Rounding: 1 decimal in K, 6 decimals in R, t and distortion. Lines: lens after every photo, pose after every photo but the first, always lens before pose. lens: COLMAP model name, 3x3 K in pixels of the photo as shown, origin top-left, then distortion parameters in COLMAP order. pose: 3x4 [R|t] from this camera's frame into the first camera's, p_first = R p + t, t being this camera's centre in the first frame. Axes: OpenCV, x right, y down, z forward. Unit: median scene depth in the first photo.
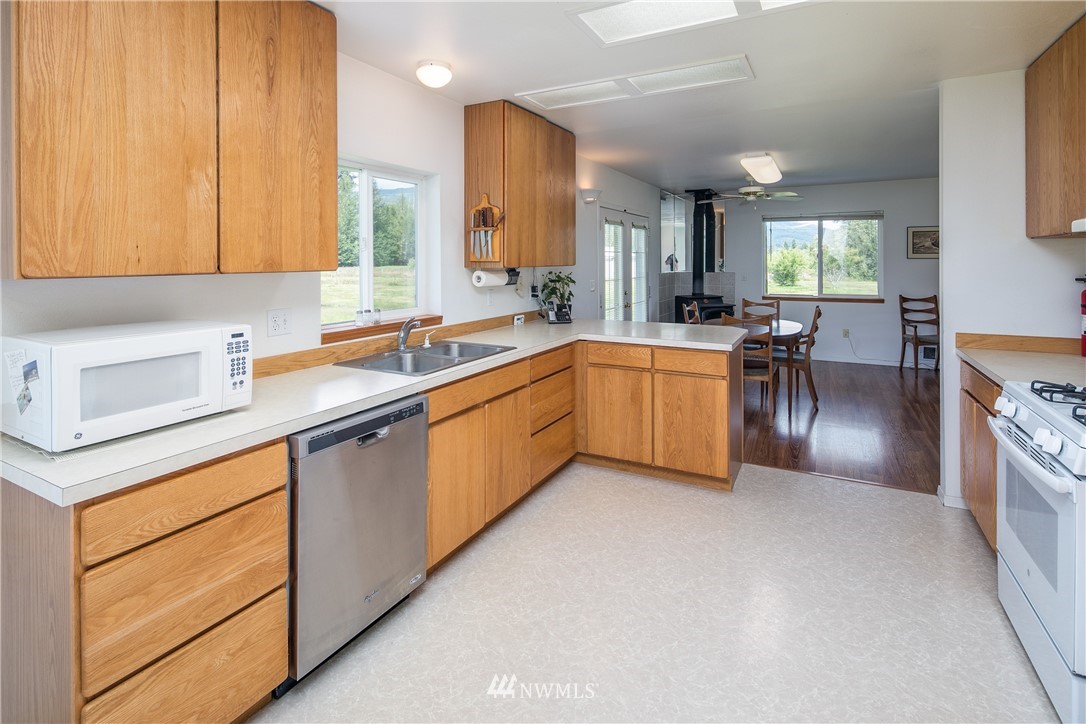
lens RADIAL K [[526.2, 0, 543.0], [0, 526.2, 261.9], [0, 0, 1]] dist [0.005423, -0.001090]
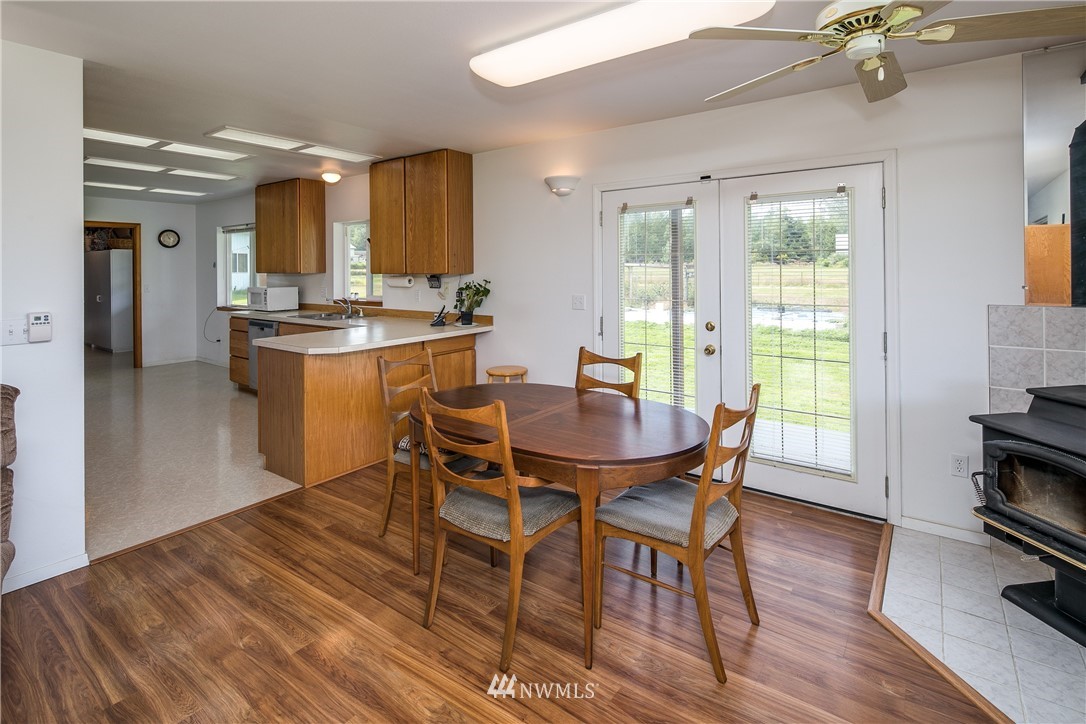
lens RADIAL K [[526.2, 0, 539.9], [0, 526.2, 273.6], [0, 0, 1]] dist [0.005423, -0.001090]
pose [[-0.143568, 0.004551, -0.989630, 1.751427], [-0.000230, 0.999989, 0.004632, 0.005399], [0.989640, 0.000893, -0.143565, 2.183144]]
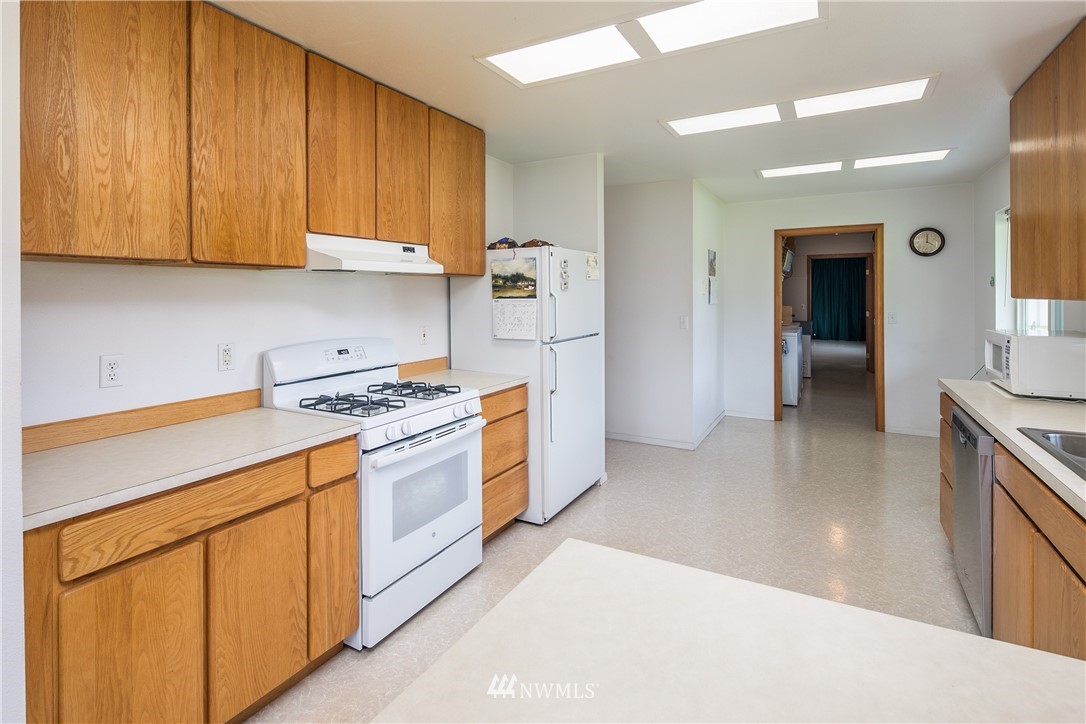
lens RADIAL K [[526.2, 0, 534.9], [0, 526.2, 297.8], [0, 0, 1]] dist [0.005423, -0.001090]
pose [[-0.999771, 0.001397, 0.021340, 0.451948], [0.001628, 0.999940, 0.010818, 0.001548], [-0.021323, 0.010850, -0.999714, 1.606647]]
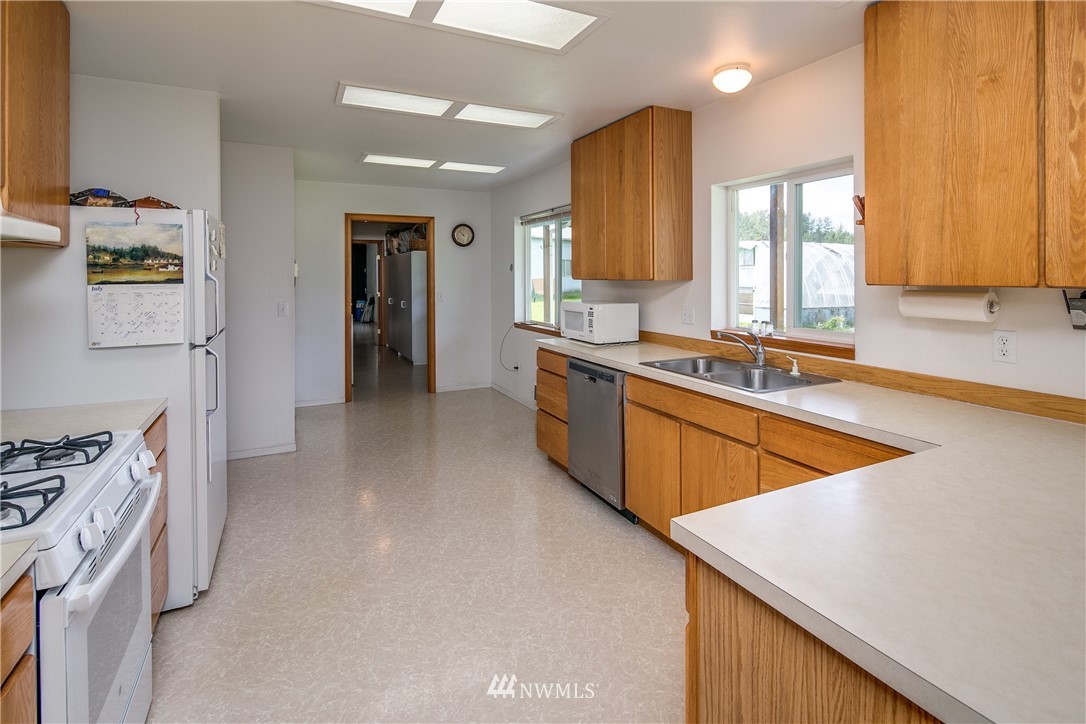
lens RADIAL K [[526.2, 0, 536.9], [0, 526.2, 279.7], [0, 0, 1]] dist [0.005423, -0.001090]
pose [[-0.589573, 0.007682, -0.807678, 0.824051], [-0.001290, 0.999945, 0.010452, 0.000428], [0.807714, 0.007204, -0.589531, 1.352055]]
